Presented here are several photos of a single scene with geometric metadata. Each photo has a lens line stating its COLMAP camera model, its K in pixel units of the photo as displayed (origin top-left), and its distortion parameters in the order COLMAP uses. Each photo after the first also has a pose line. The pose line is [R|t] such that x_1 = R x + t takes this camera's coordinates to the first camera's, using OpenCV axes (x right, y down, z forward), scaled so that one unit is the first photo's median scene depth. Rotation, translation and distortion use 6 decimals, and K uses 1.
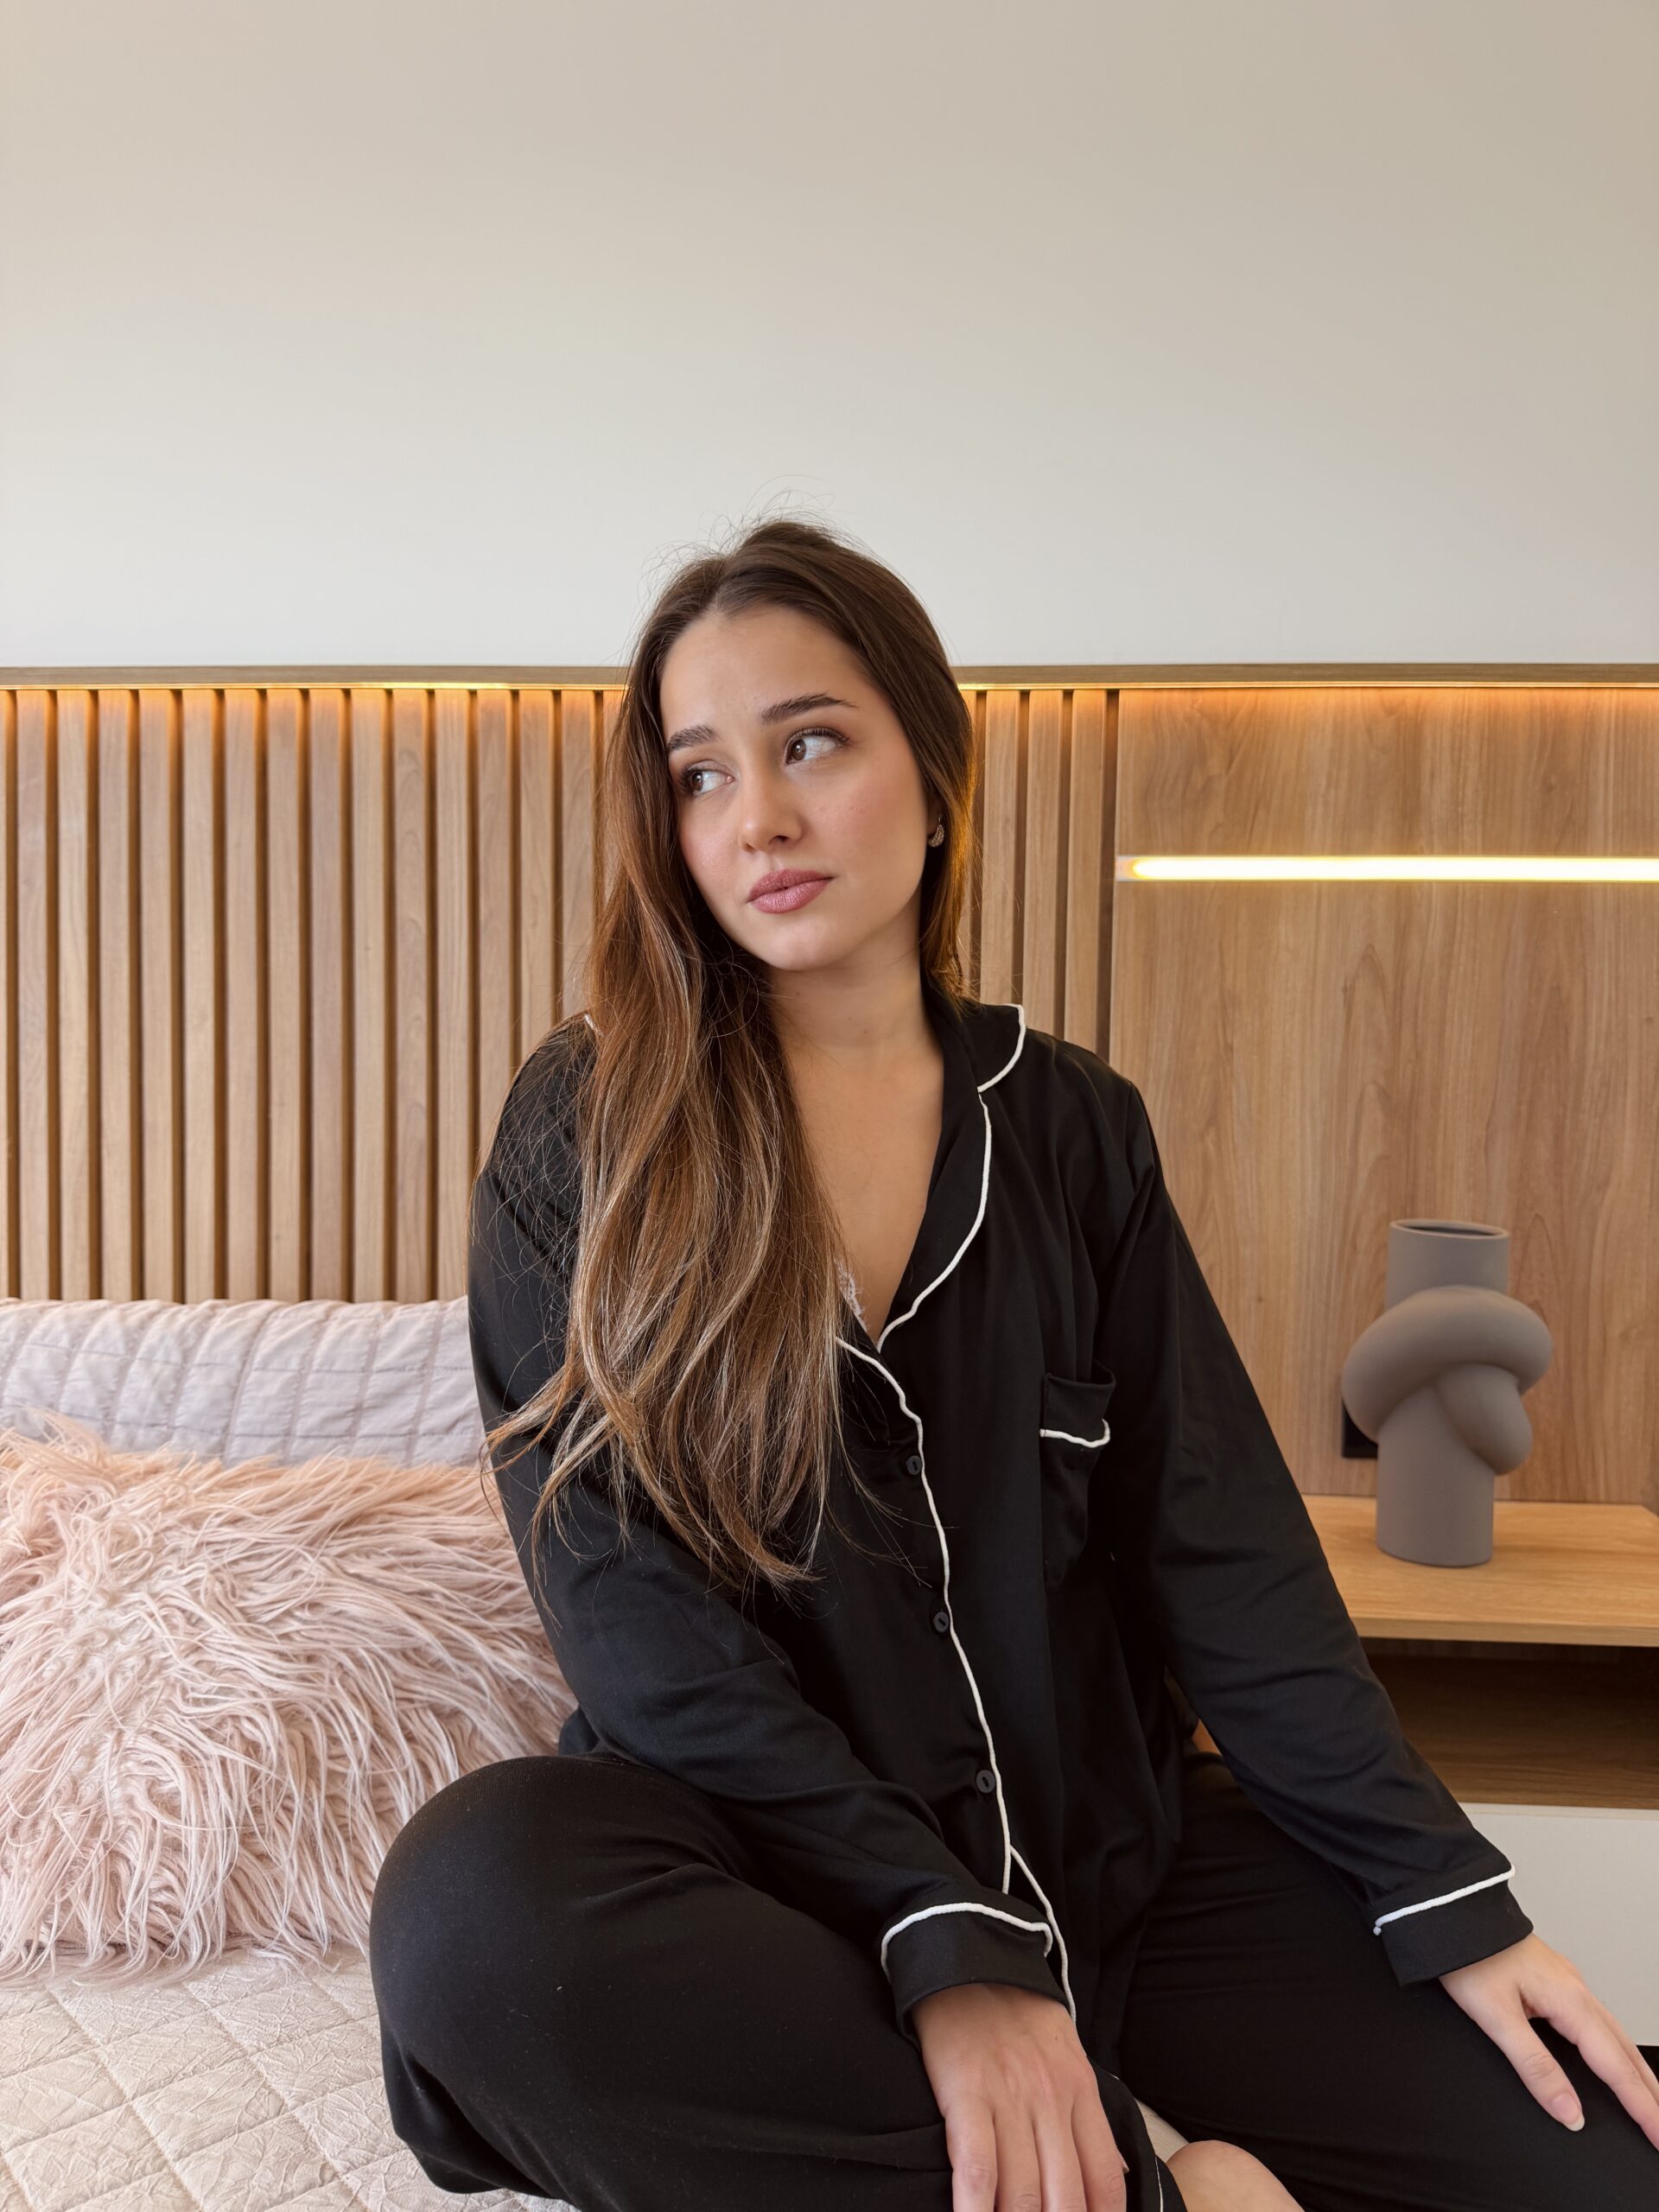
lens RADIAL K [[1562.7, 0, 829.5], [0, 1562.7, 1106.0], [0, 0, 1]] dist [-0.081560, 0.005320]
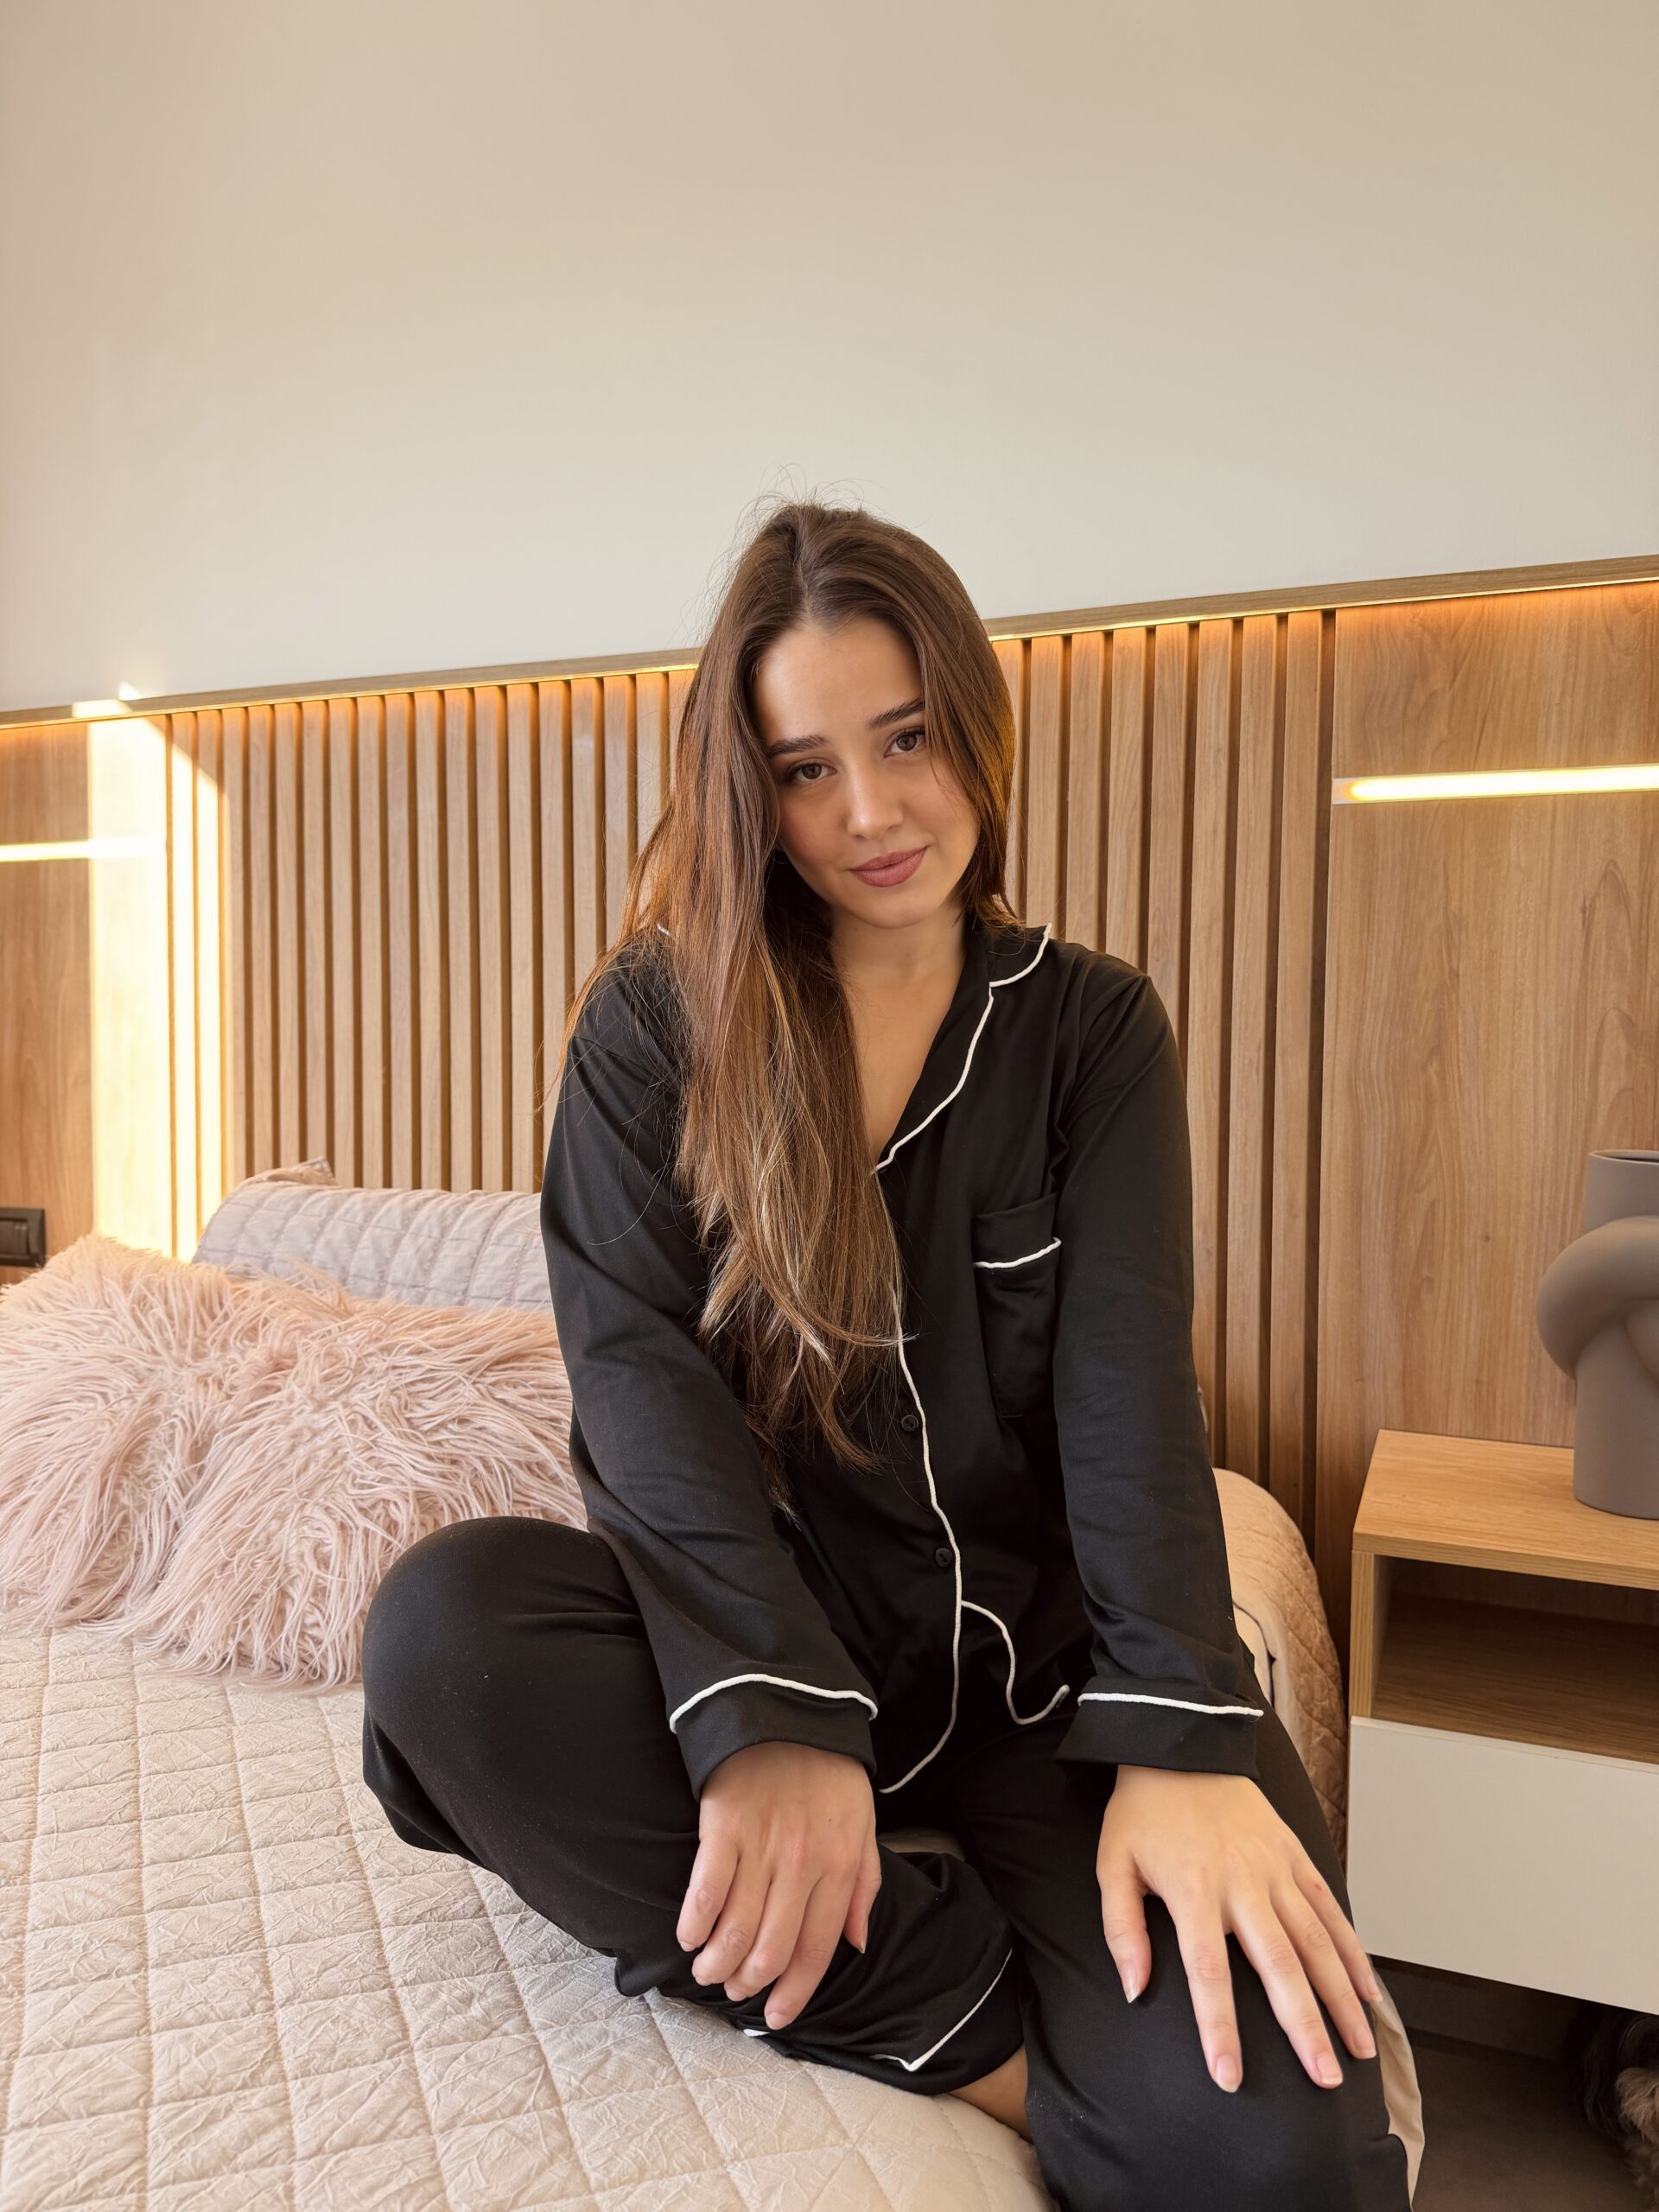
lens RADIAL K [[1536.3, 0, 834.9], [0, 1536.3, 1145.3], [0, 0, 1]] dist [0.002931, -0.196373]
pose [[0.938533, 0.019062, -0.344662, 0.227785], [-0.008606, 0.999456, 0.031841, 0.042221], [0.345081, -0.026918, 0.938187, -0.021161]]
